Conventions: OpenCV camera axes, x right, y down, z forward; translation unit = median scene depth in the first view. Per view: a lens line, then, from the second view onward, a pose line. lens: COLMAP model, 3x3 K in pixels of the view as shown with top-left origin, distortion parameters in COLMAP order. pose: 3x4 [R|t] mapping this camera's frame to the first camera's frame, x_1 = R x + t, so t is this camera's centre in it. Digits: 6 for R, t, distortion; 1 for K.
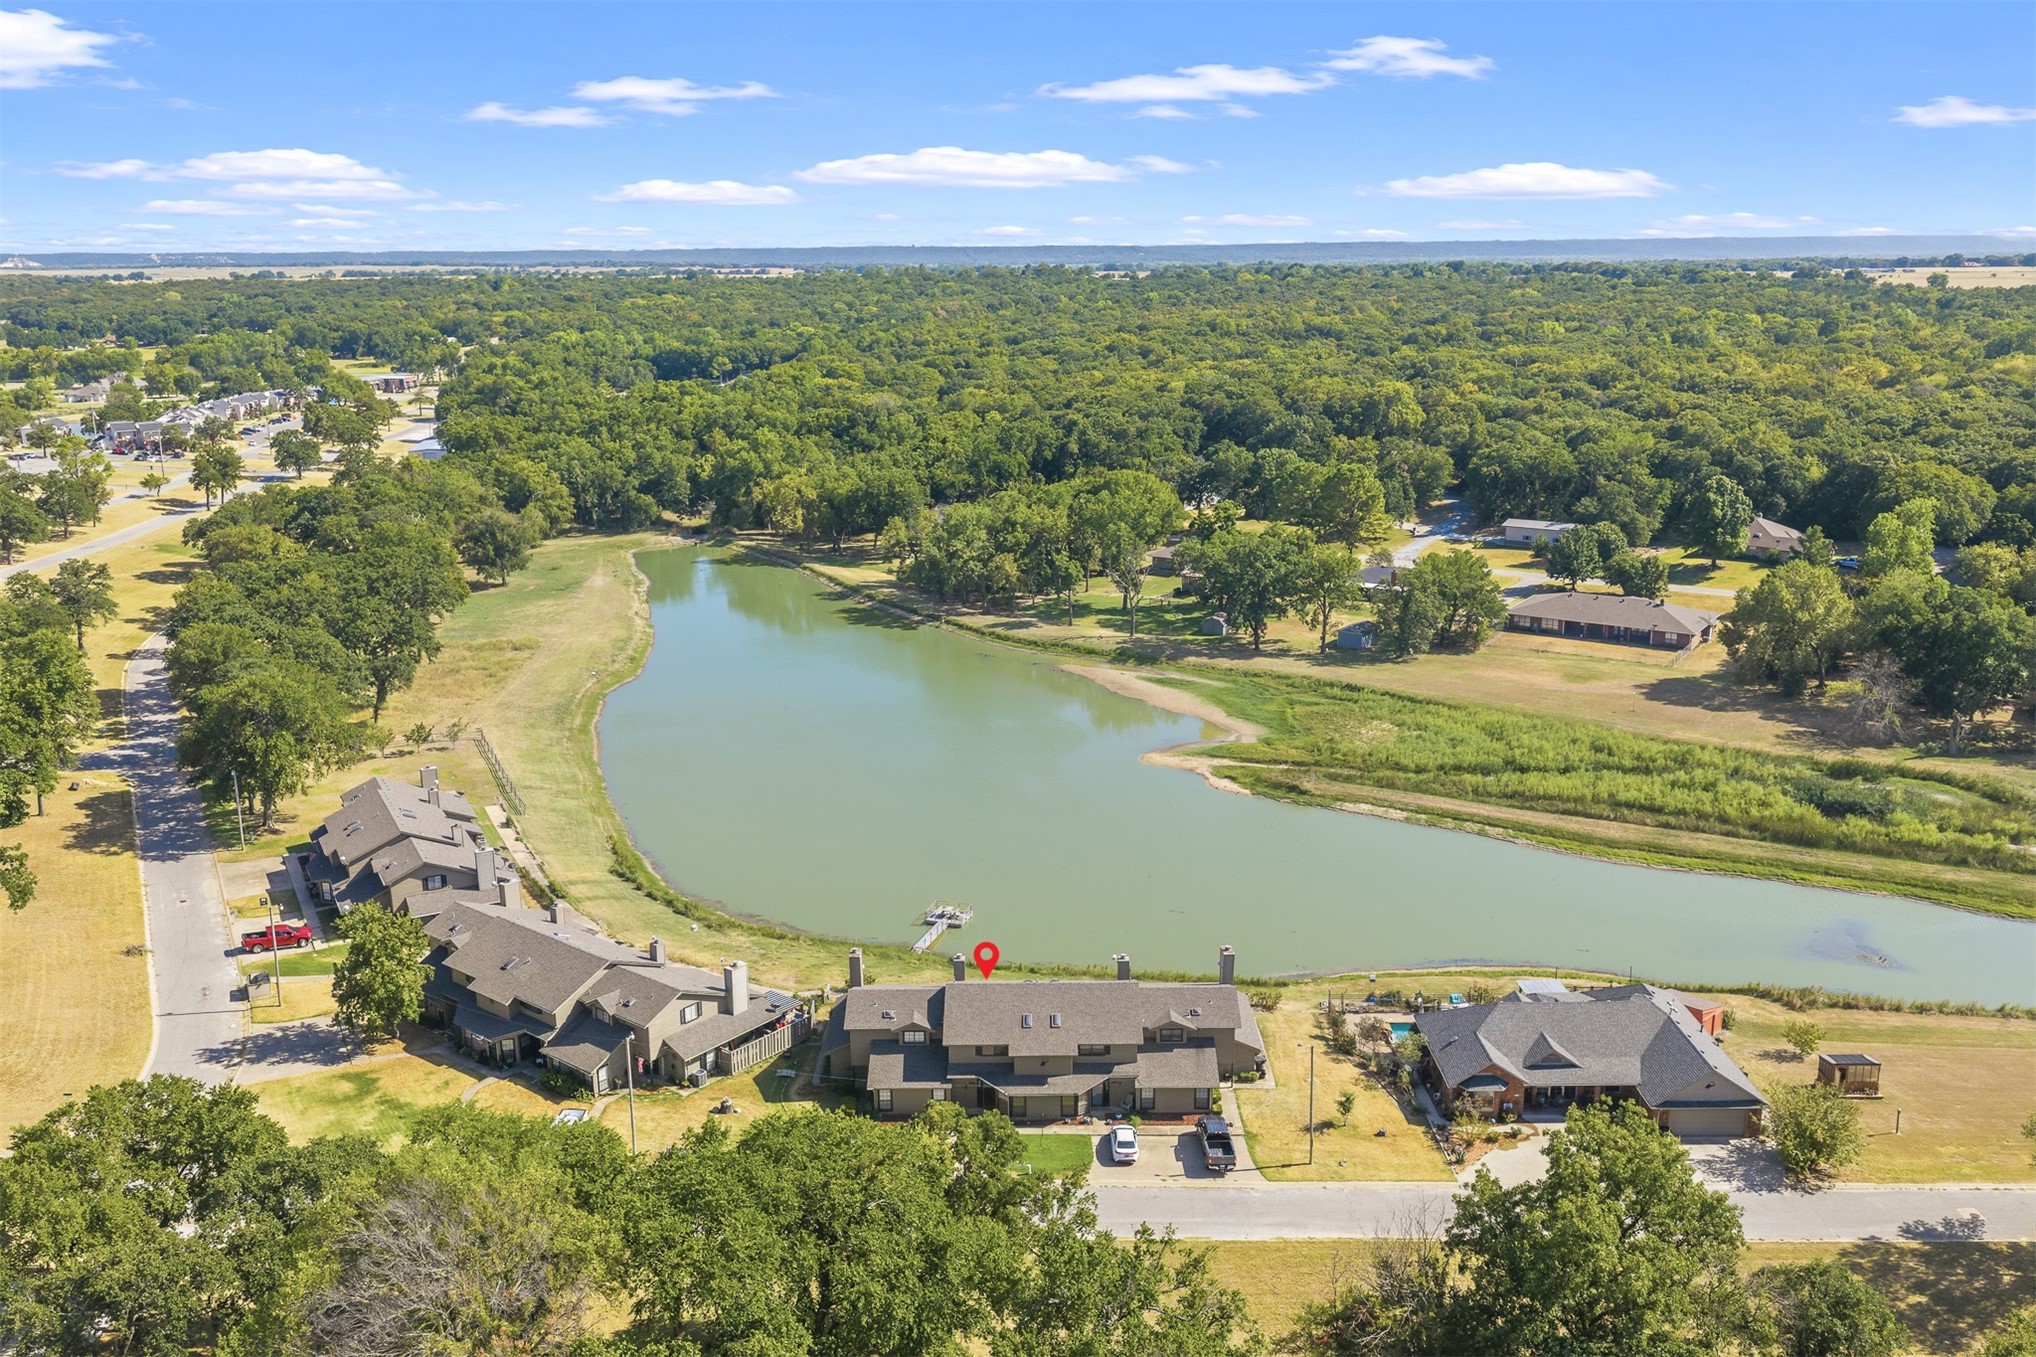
lens RADIAL K [[1678.7, 0, 1026.8], [0, 1678.7, 641.4], [0, 0, 1]] dist [0.002963, -0.002233]
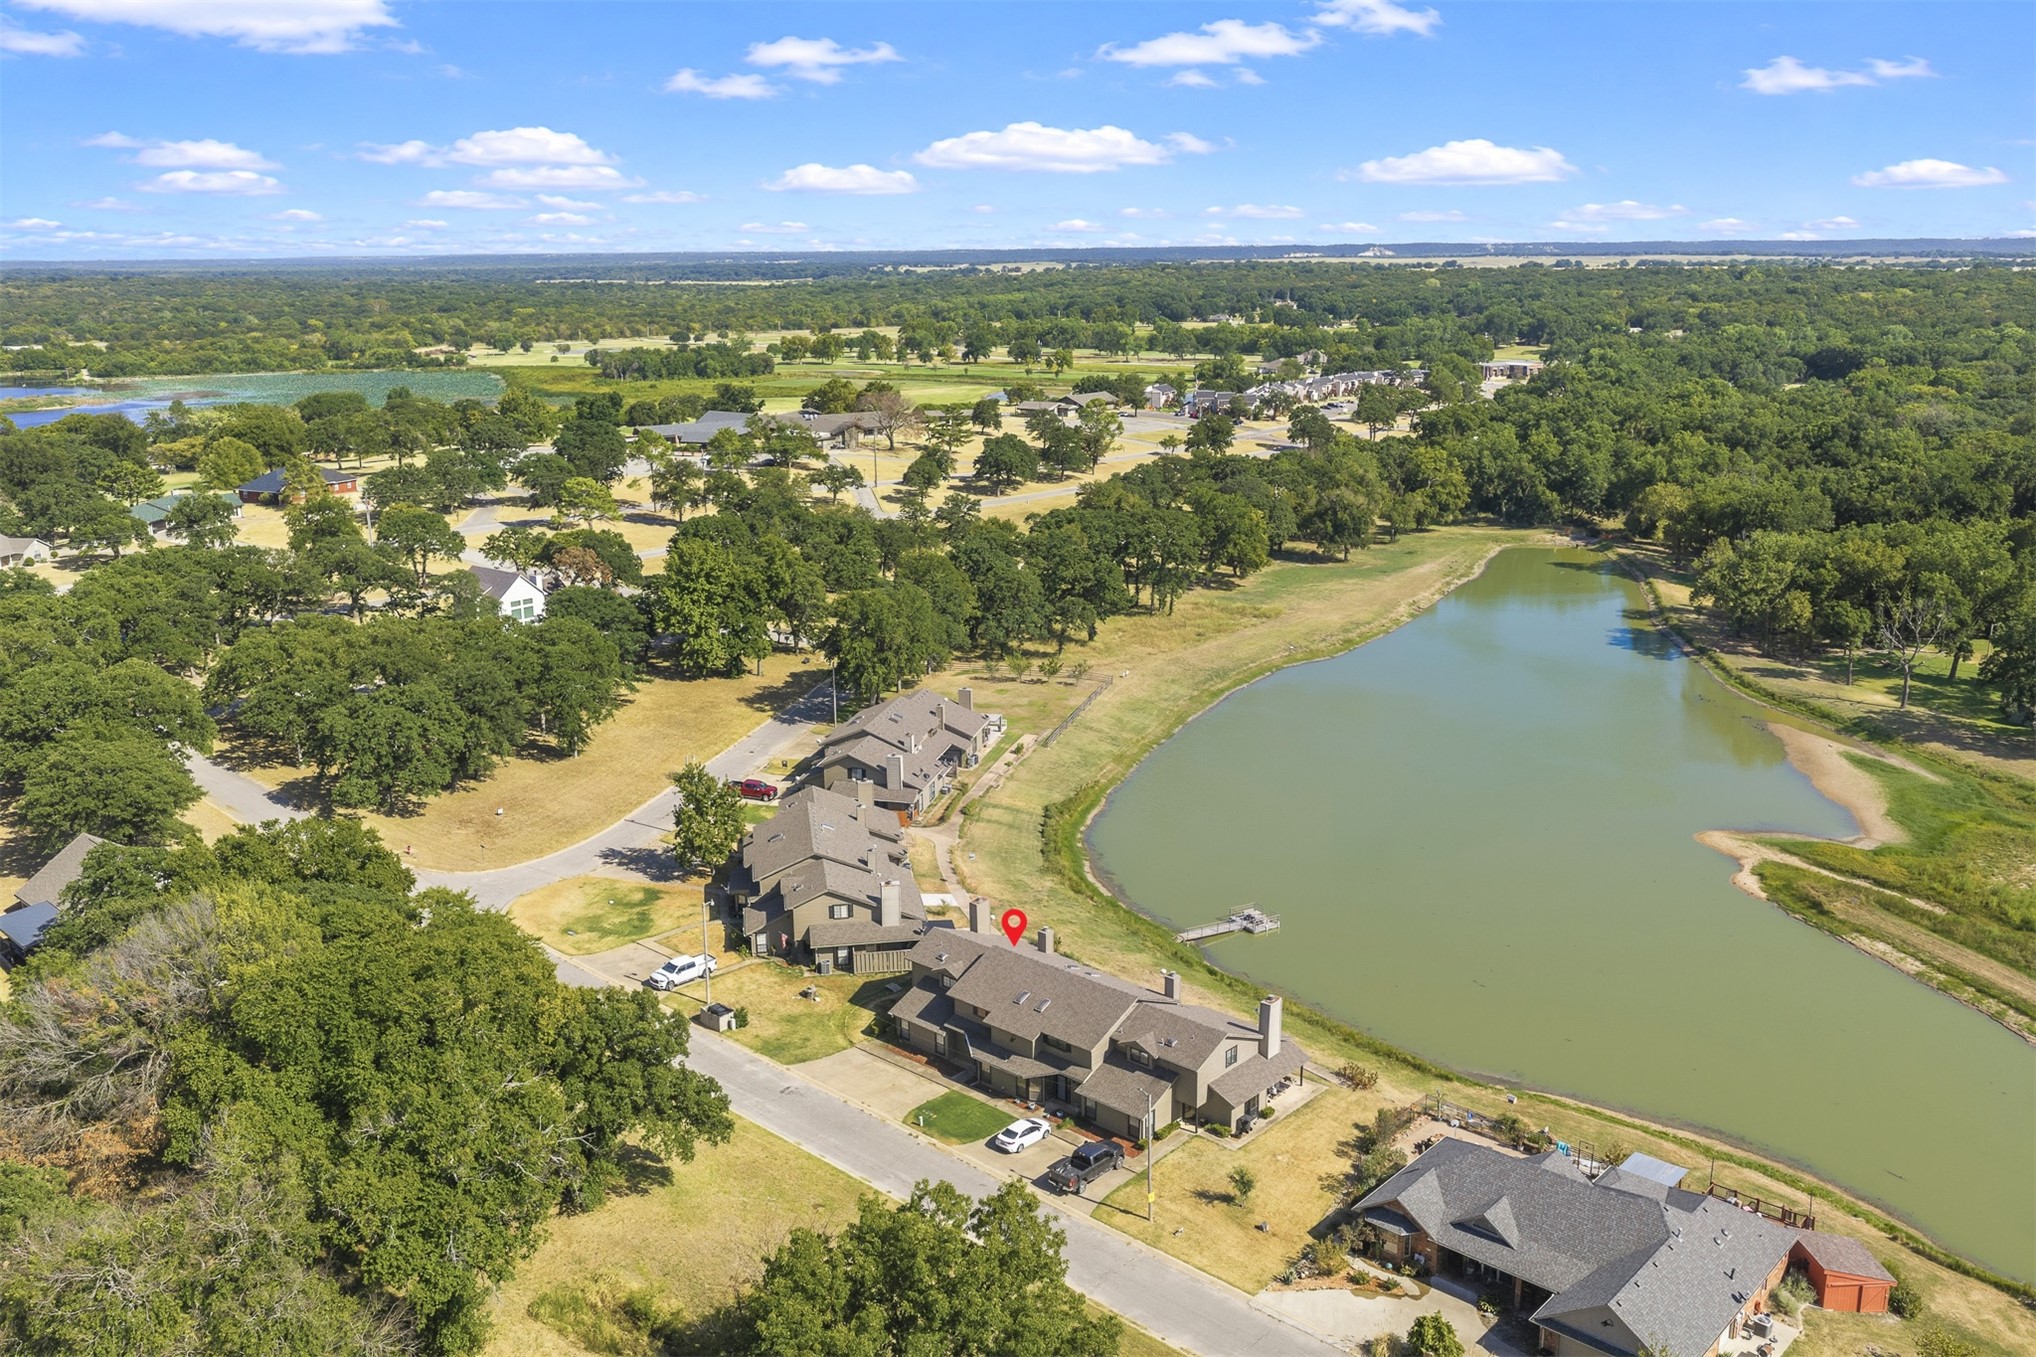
lens RADIAL K [[1688.4, 0, 1018.0], [0, 1688.4, 678.5], [0, 0, 1]] dist [0.002279, -0.003120]
pose [[0.738340, 0.164576, -0.654040, 0.369261], [-0.147732, 0.985684, 0.081254, -0.027321], [0.658049, 0.036630, 0.752083, 0.128210]]
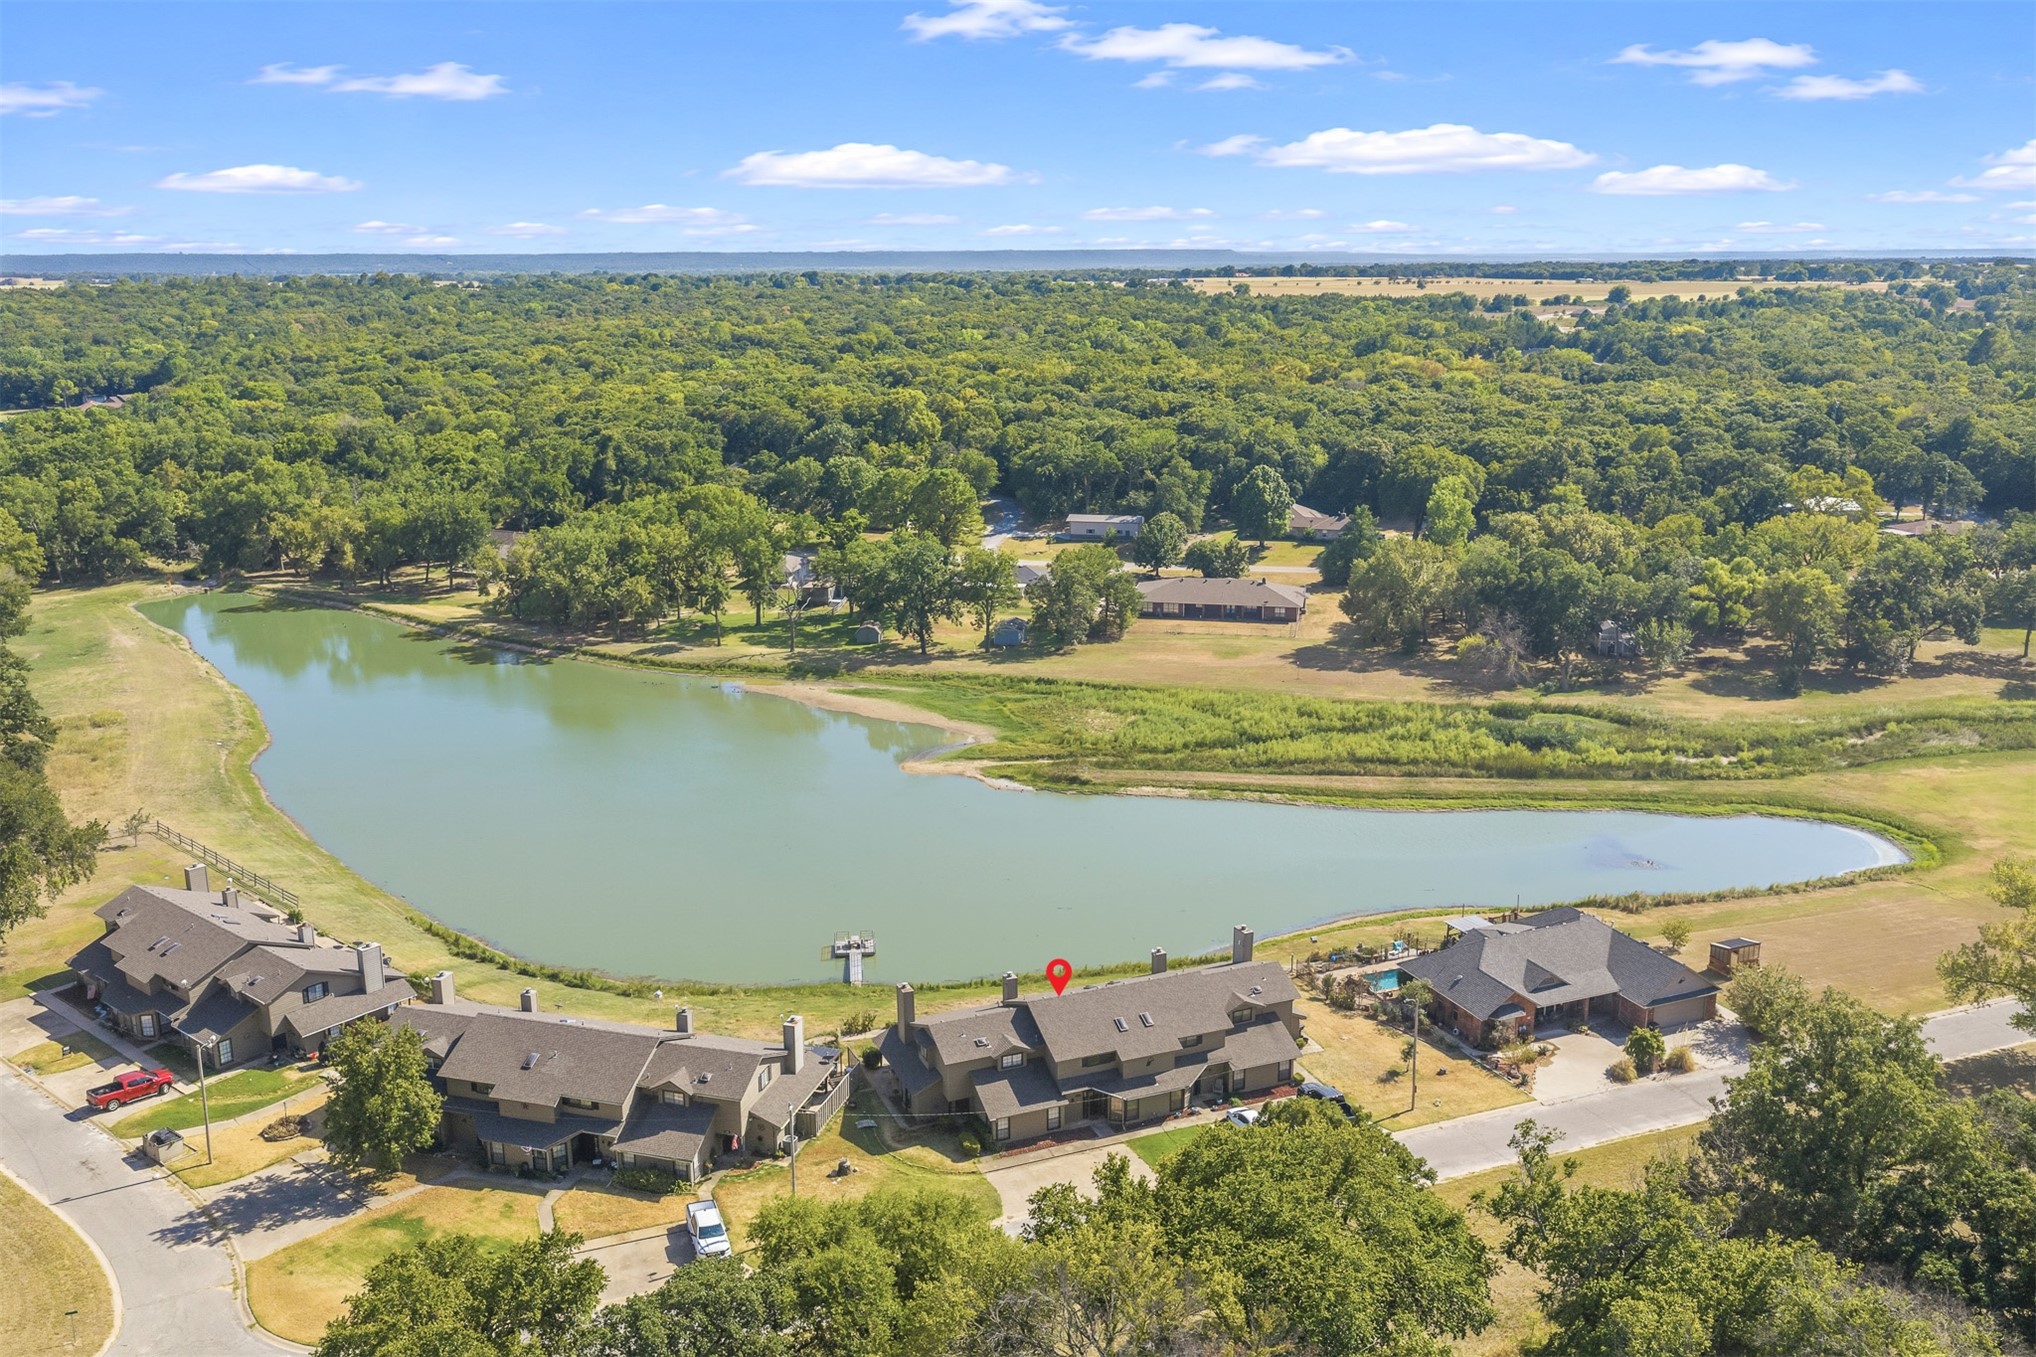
lens RADIAL K [[1668.8, 0, 1018.0], [0, 1668.8, 678.5], [0, 0, 1]] dist [0.011623, -0.013547]
pose [[0.924444, -0.088132, 0.370993, -0.236478], [0.082250, 0.996108, 0.031682, -0.009469], [-0.372341, 0.001226, 0.928095, 0.056578]]
